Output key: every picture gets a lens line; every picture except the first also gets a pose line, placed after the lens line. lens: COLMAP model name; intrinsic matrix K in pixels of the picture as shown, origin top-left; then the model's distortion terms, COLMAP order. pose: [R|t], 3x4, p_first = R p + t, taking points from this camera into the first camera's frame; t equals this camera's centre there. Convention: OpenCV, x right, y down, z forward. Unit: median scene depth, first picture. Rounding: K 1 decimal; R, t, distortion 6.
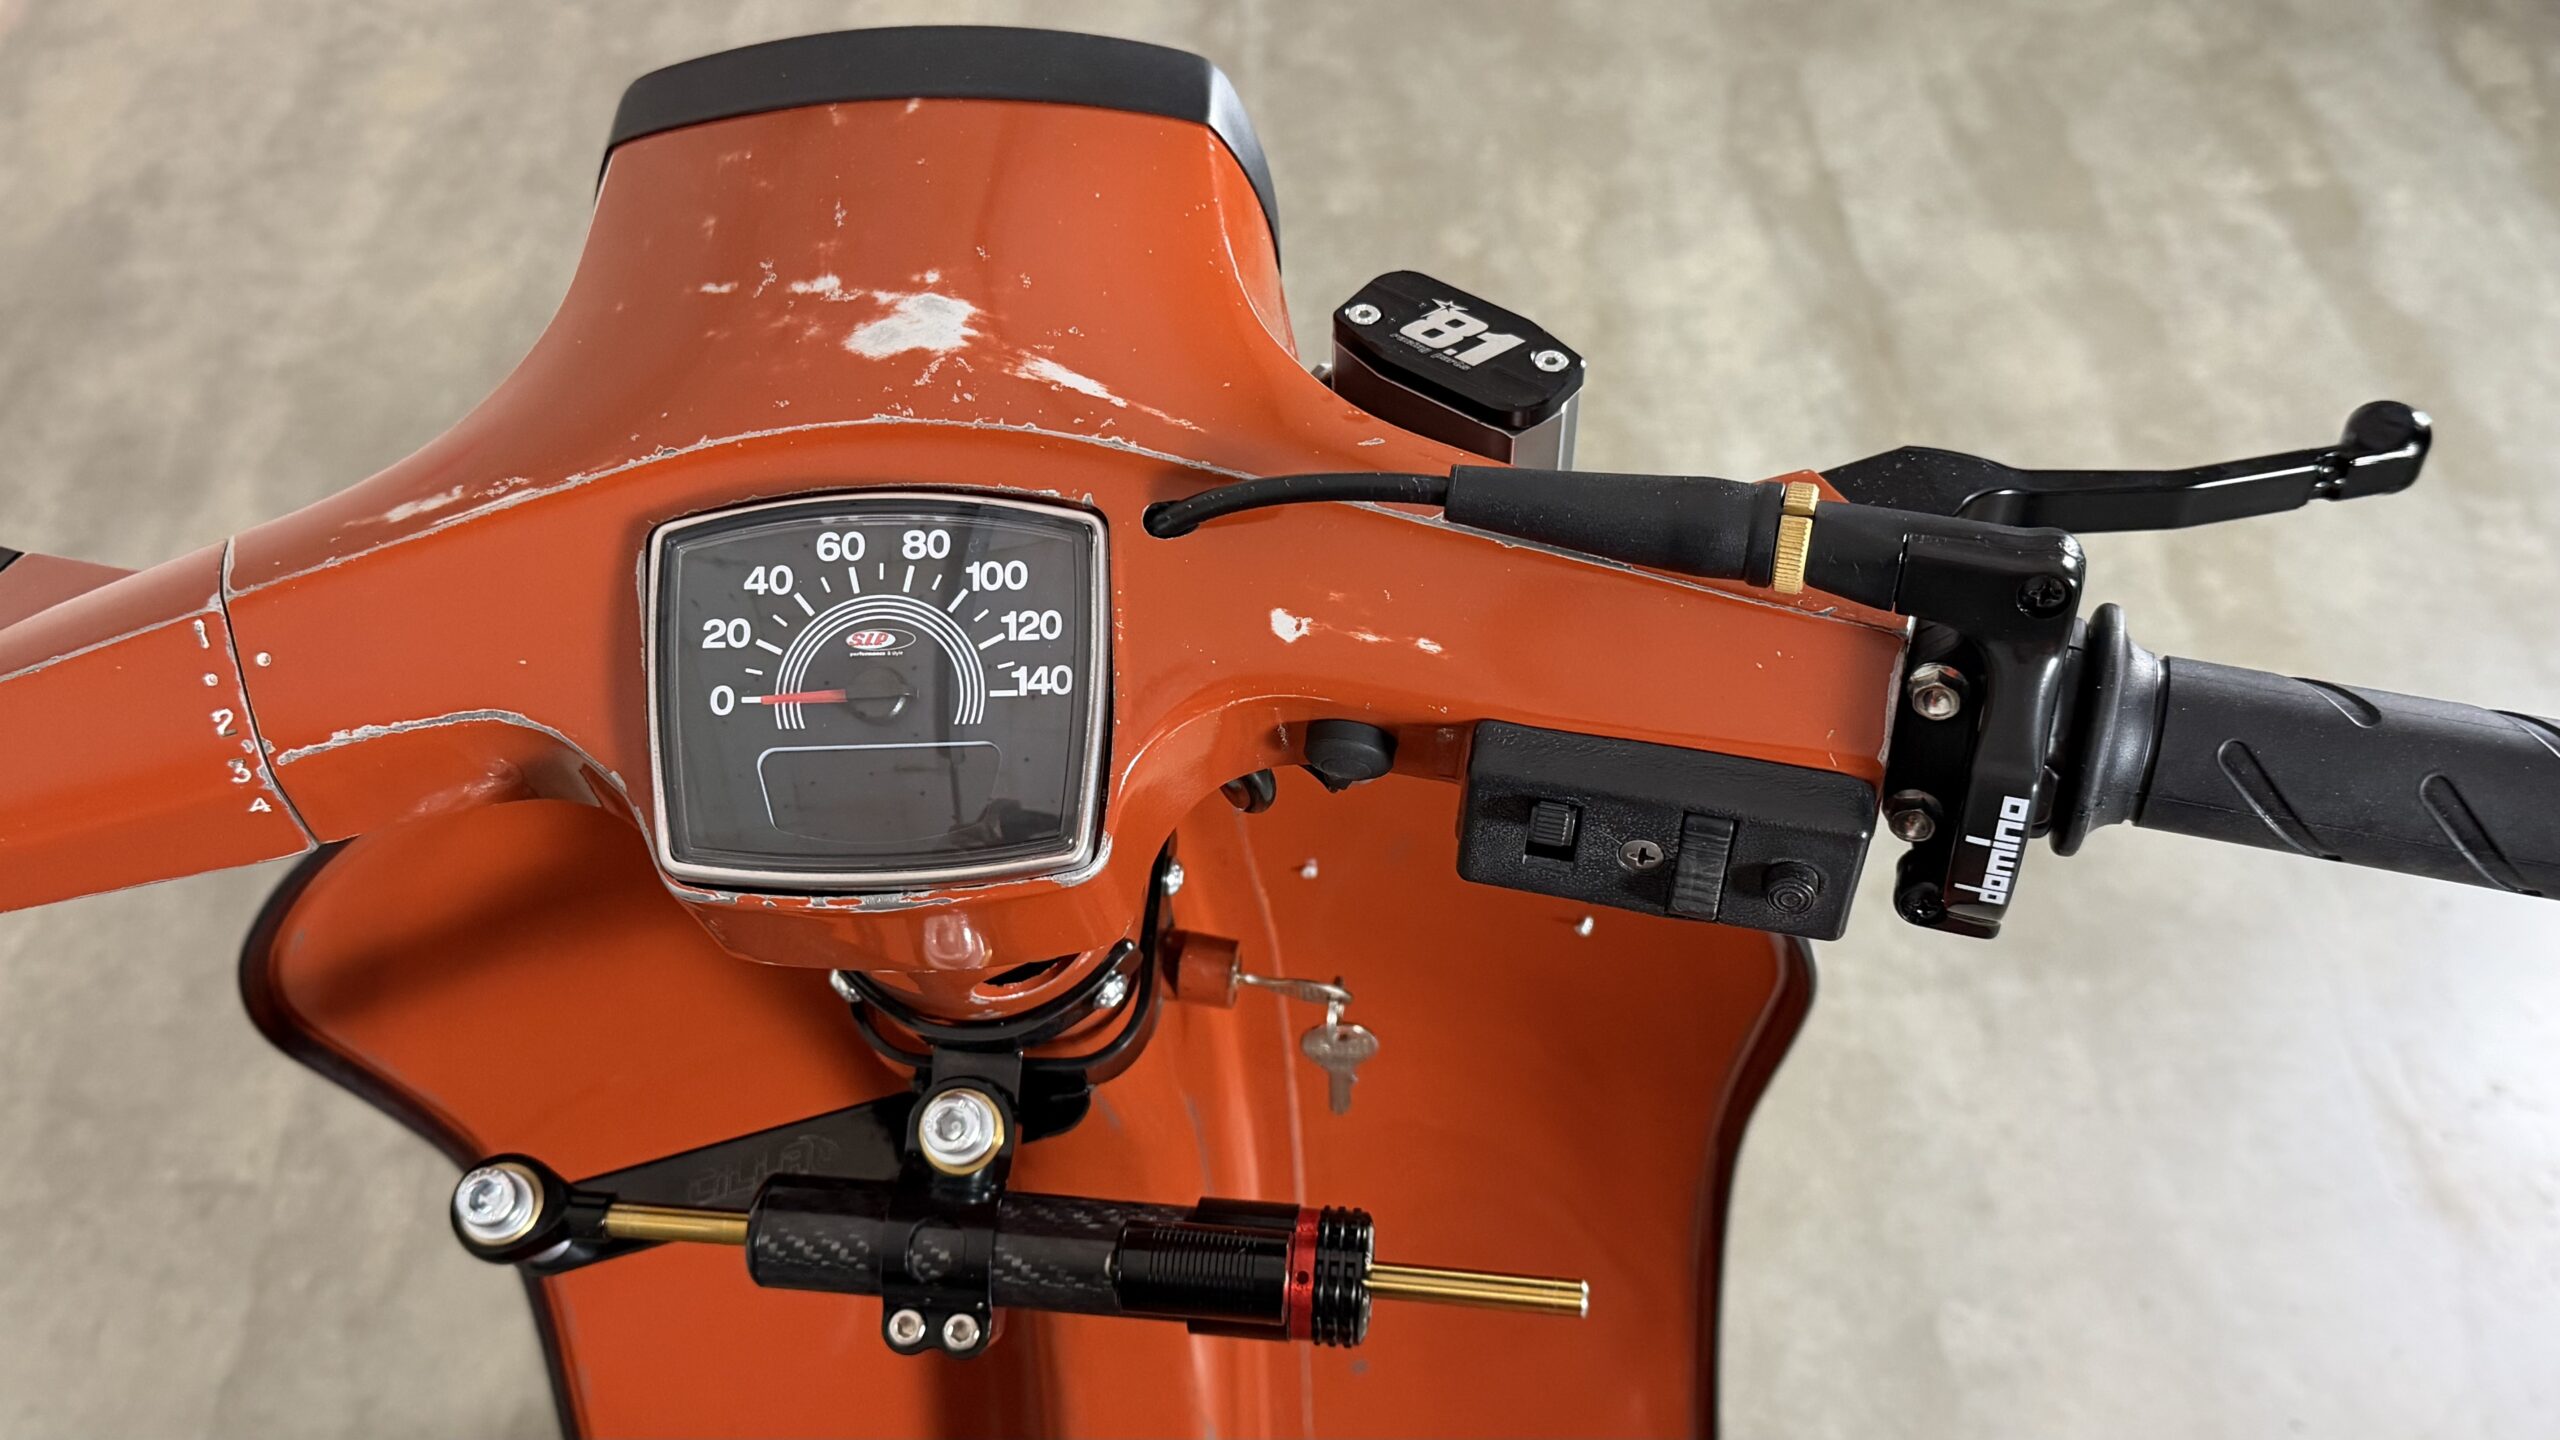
lens RADIAL K [[2532.1, 0, 1335.0], [0, 2532.1, 721.3], [0, 0, 1]] dist [0.139192, -0.530490]
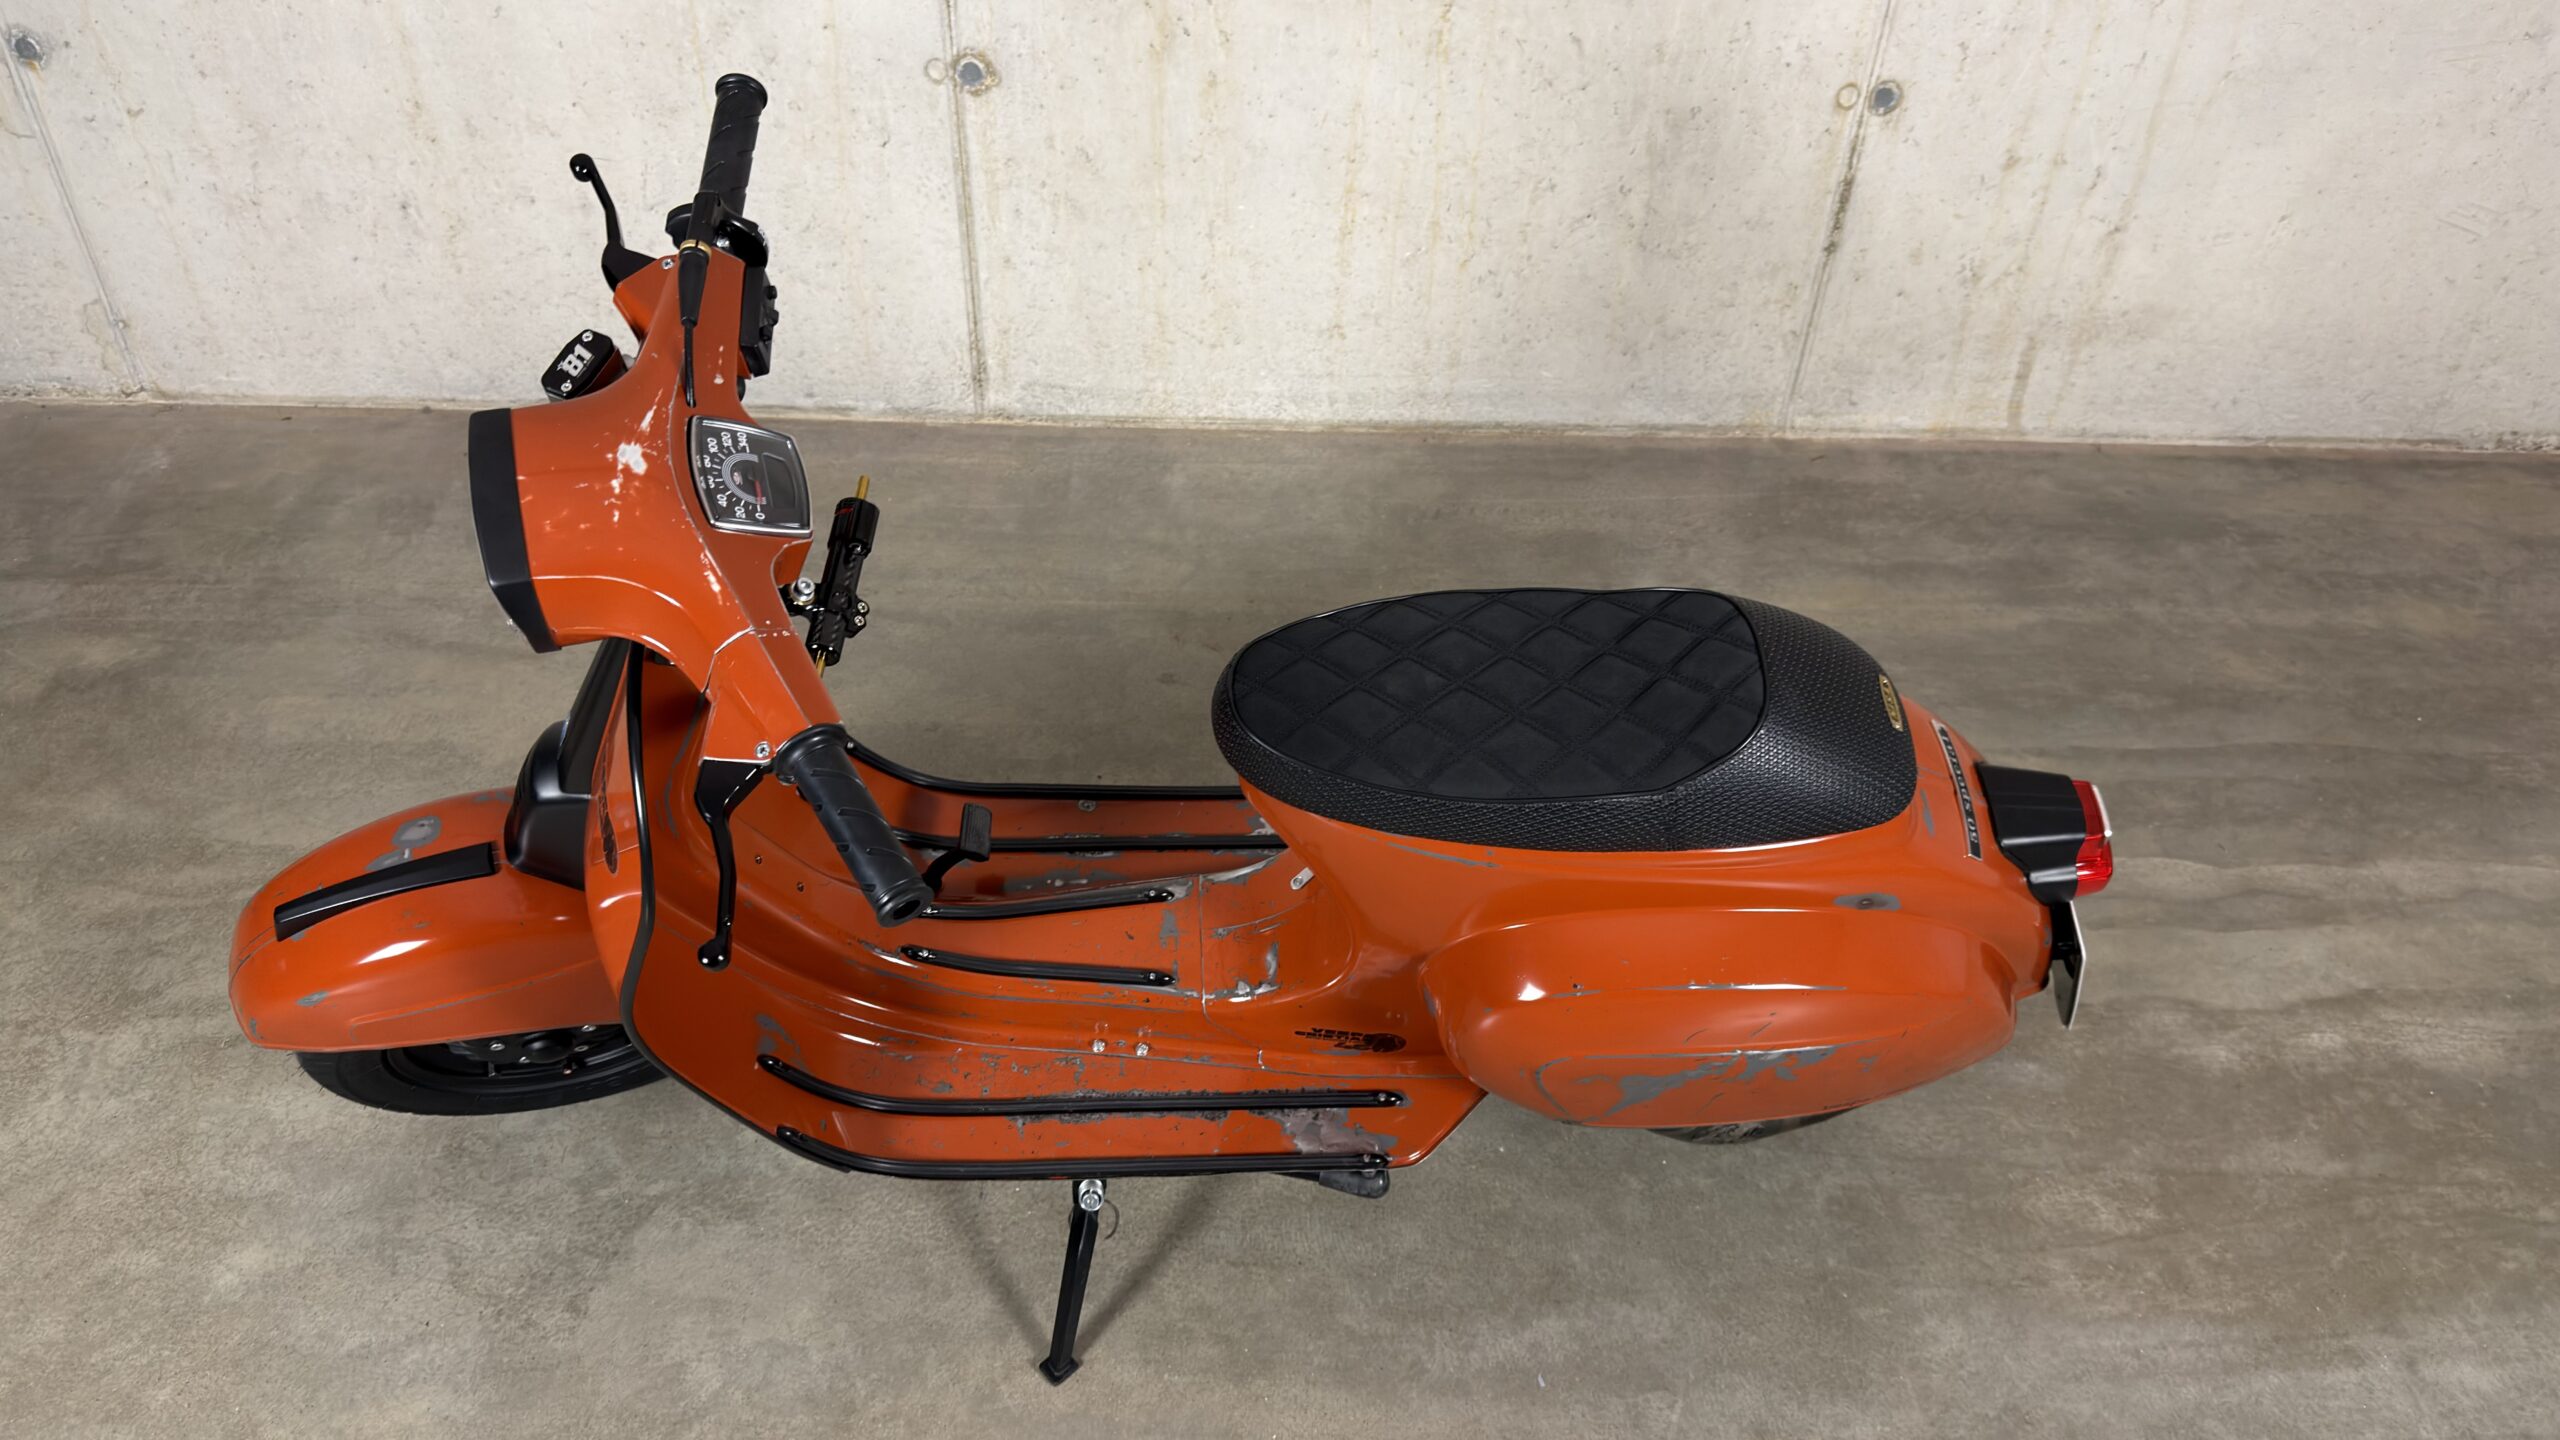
lens RADIAL K [[1844.4, 0, 1285.7], [0, 1844.4, 761.4], [0, 0, 1]] dist [0.045643, -0.064694]
pose [[-0.253217, -0.859343, 0.444308, -1.756245], [0.672919, 0.173504, 0.719081, -1.225886], [-0.695026, 0.481067, 0.534334, -0.626759]]
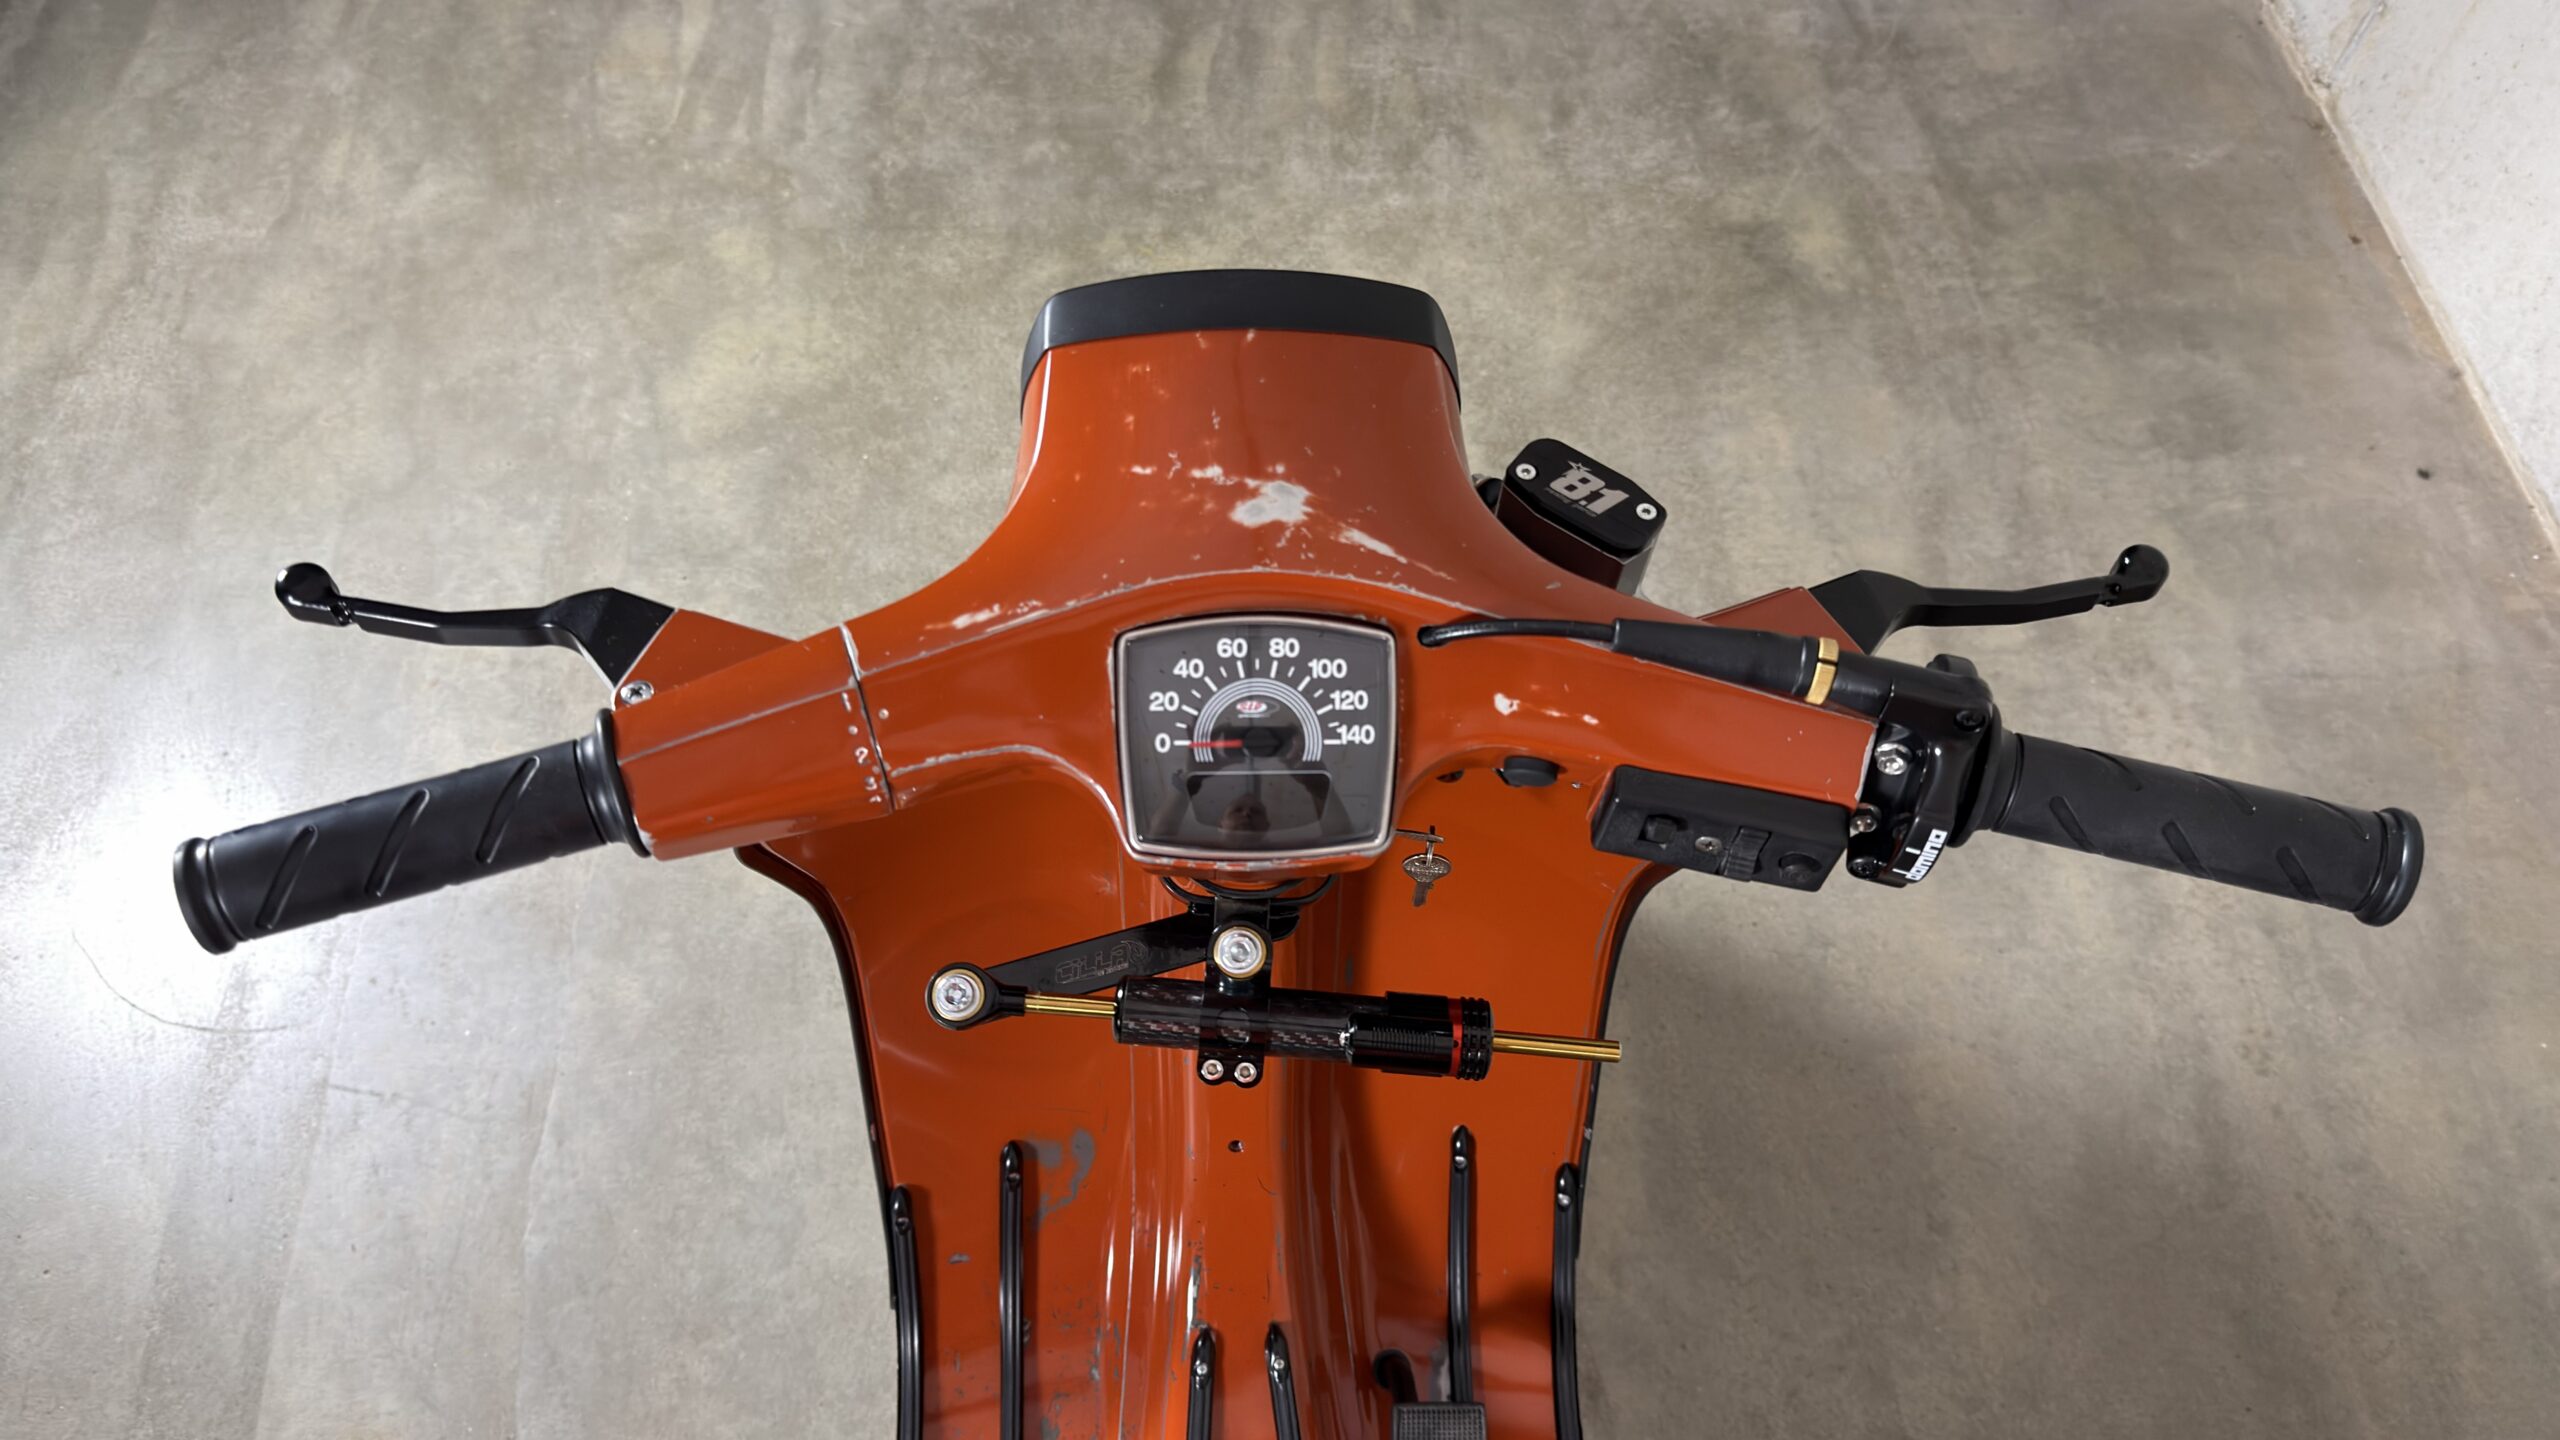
lens RADIAL K [[1844.4, 0, 1285.7], [0, 1844.4, 761.4], [0, 0, 1]] dist [0.045643, -0.064694]
pose [[0.998066, 0.015436, 0.060217, -0.229473], [-0.027001, 0.980179, 0.196266, -0.229921], [-0.055994, -0.197513, 0.978700, -0.174231]]
